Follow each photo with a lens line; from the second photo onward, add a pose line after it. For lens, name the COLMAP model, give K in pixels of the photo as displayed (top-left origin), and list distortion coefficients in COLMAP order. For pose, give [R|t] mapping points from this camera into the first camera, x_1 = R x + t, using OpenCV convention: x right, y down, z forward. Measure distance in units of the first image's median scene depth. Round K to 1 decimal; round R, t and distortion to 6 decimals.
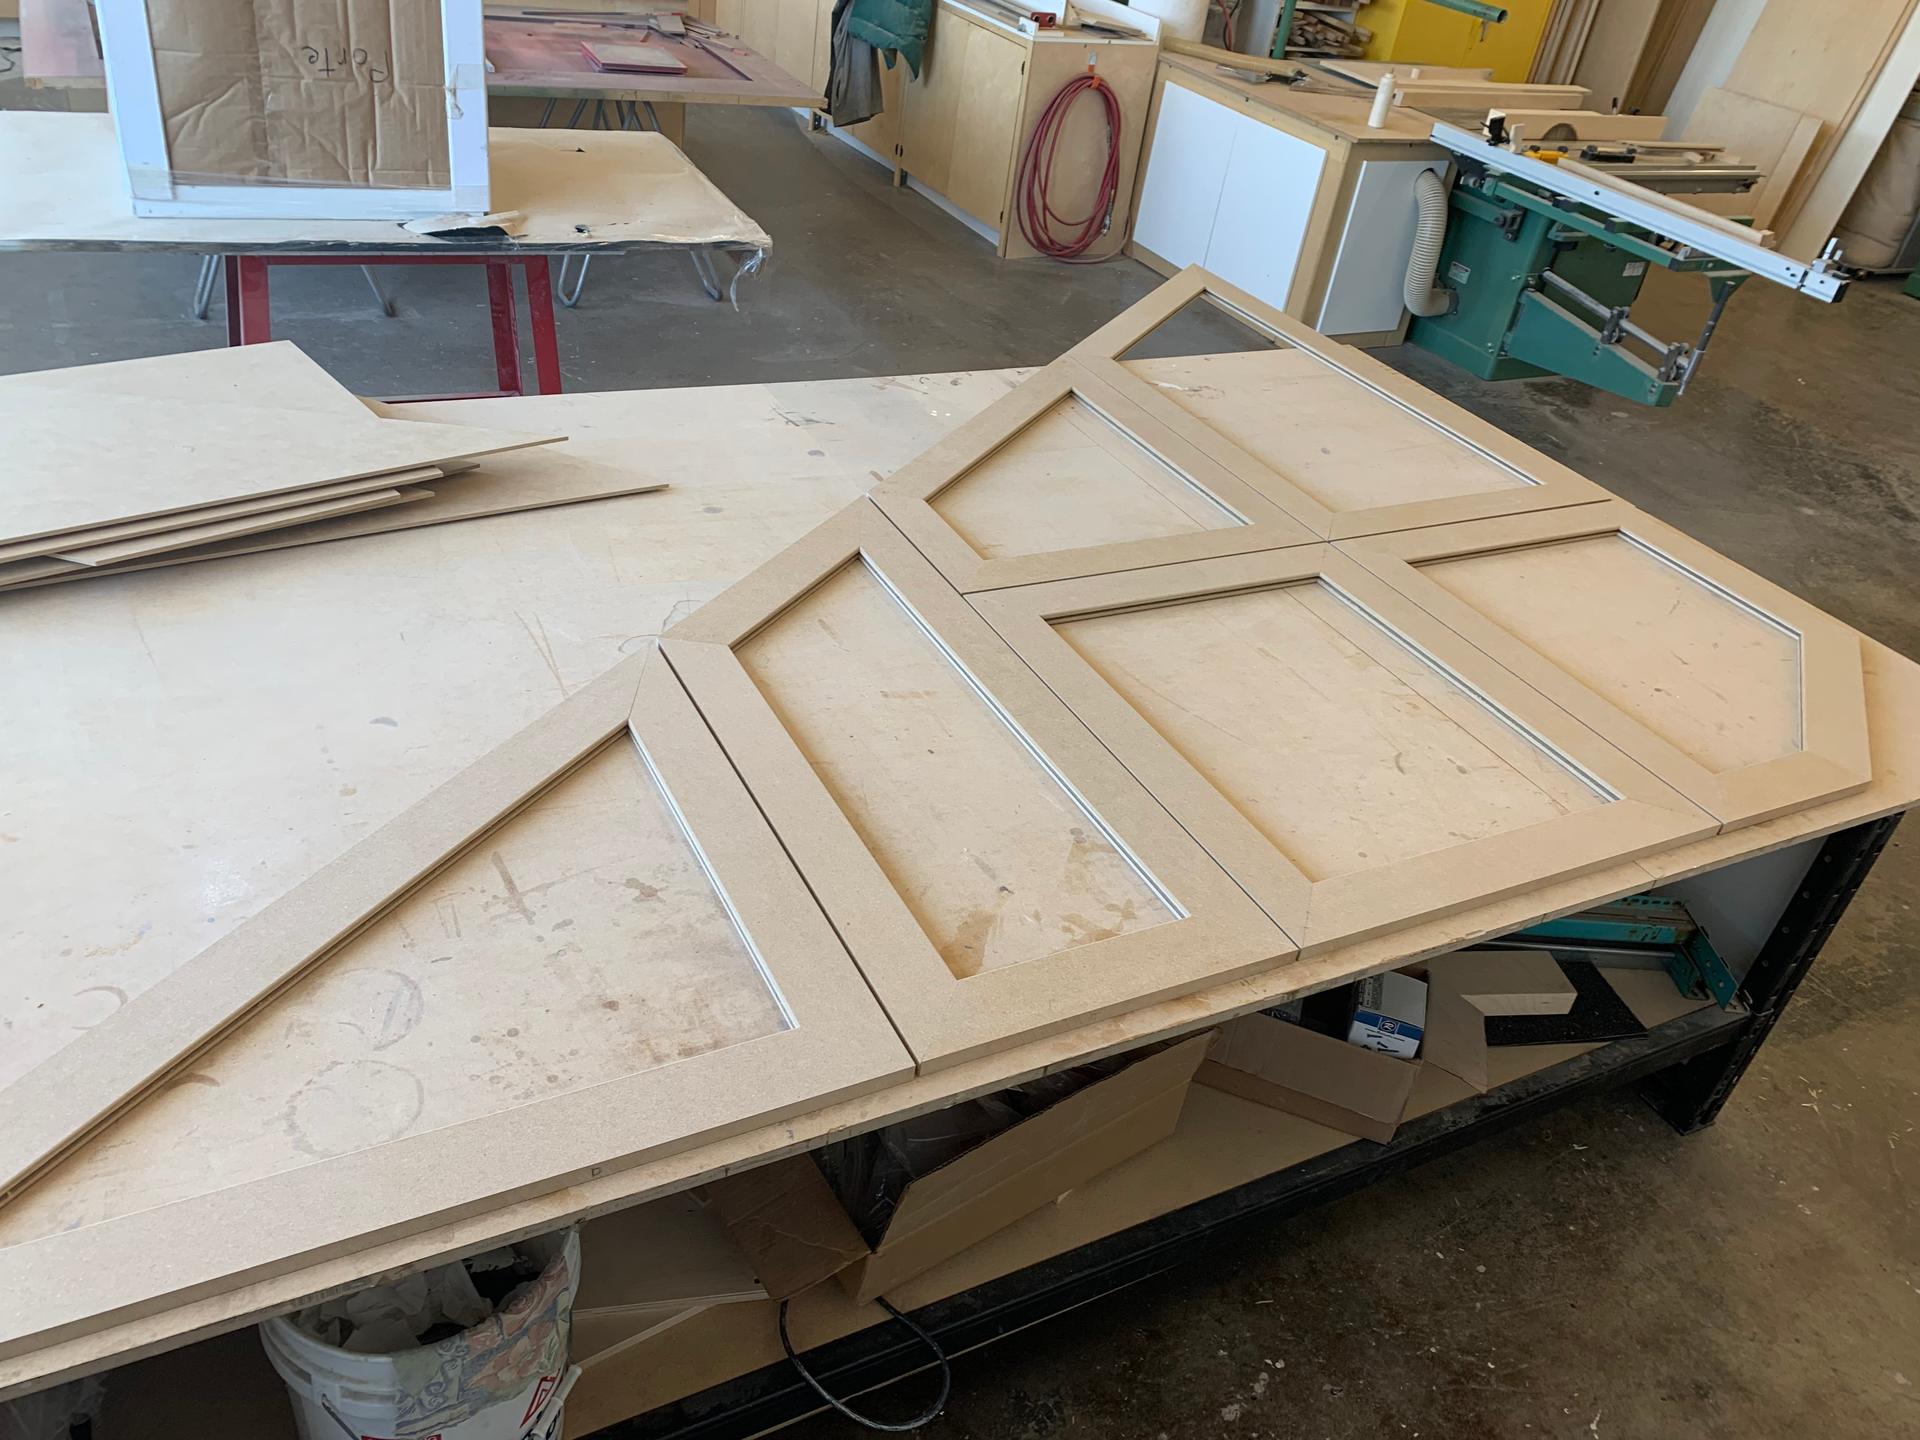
lens RADIAL K [[1473.5, 0, 958.9], [0, 1473.5, 721.6], [0, 0, 1]] dist [0.029283, -0.010304]
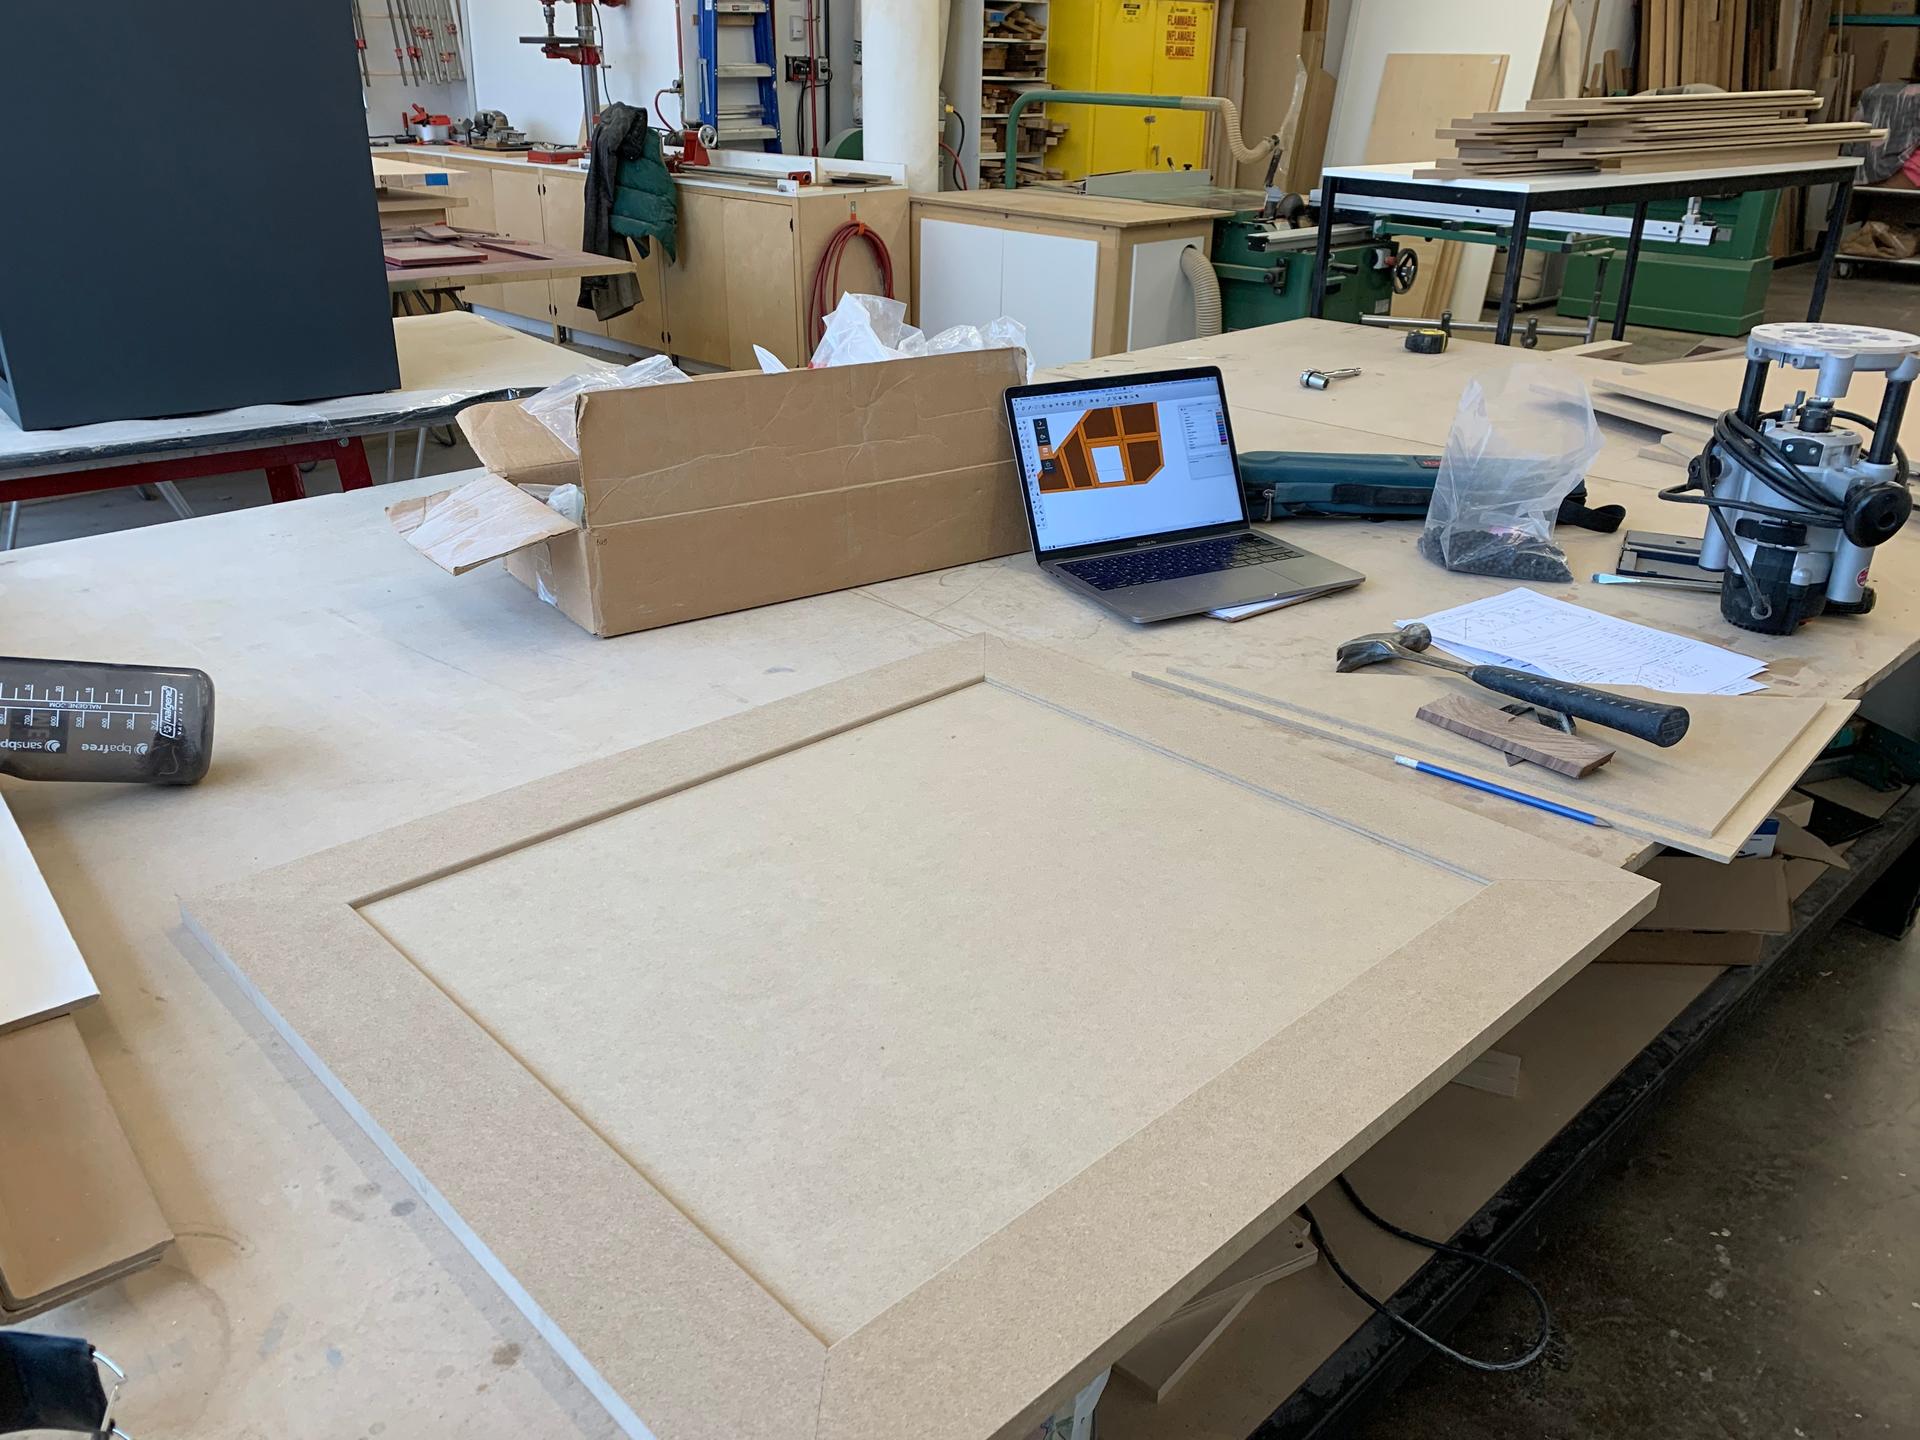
lens RADIAL K [[1473.5, 0, 958.2], [0, 1473.5, 715.4], [0, 0, 1]] dist [0.029283, -0.010304]
pose [[0.951948, -0.224133, 0.208709, -0.135116], [0.254096, 0.958445, -0.129689, 0.046134], [-0.170968, 0.176489, 0.969341, 0.047268]]
